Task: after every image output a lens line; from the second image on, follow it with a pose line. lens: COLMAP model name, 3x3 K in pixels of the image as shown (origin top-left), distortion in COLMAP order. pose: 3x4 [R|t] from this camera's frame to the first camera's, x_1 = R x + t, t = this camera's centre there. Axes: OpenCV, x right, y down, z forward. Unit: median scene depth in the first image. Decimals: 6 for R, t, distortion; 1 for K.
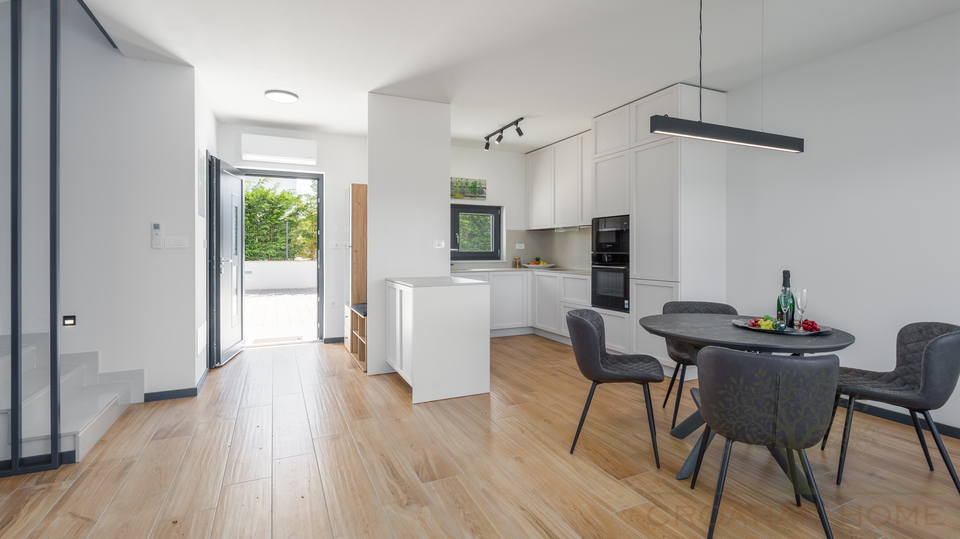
lens RADIAL K [[434.0, 0, 480.0], [0, 434.0, 252.7], [0, 0, 1]] dist [-0.002444, -0.000061]
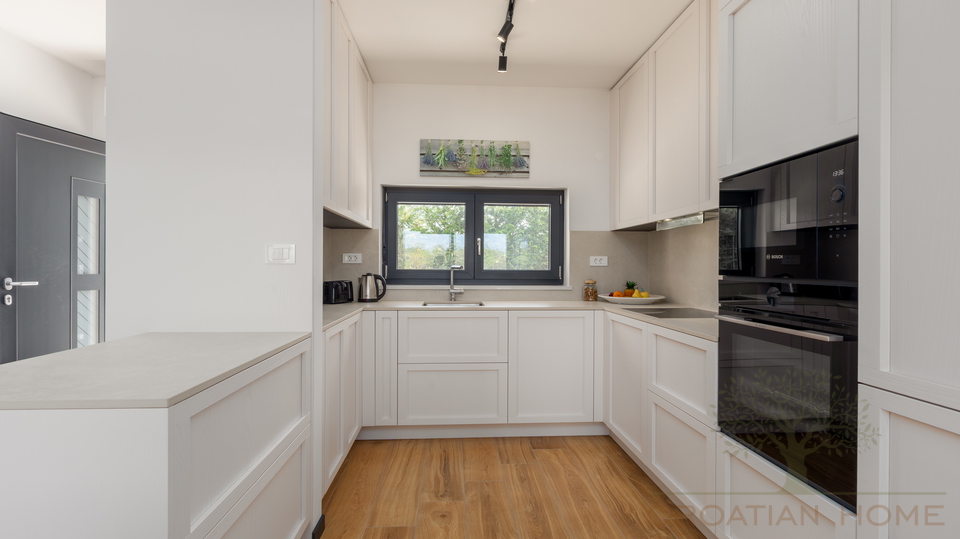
lens RADIAL K [[434.0, 0, 473.5], [0, 434.0, 266.0], [0, 0, 1]] dist [-0.002444, -0.000061]
pose [[0.927047, 0.002712, -0.374935, 0.155846], [-0.004771, 0.999978, -0.004563, -0.005259], [0.374914, 0.006019, 0.927040, 0.459078]]
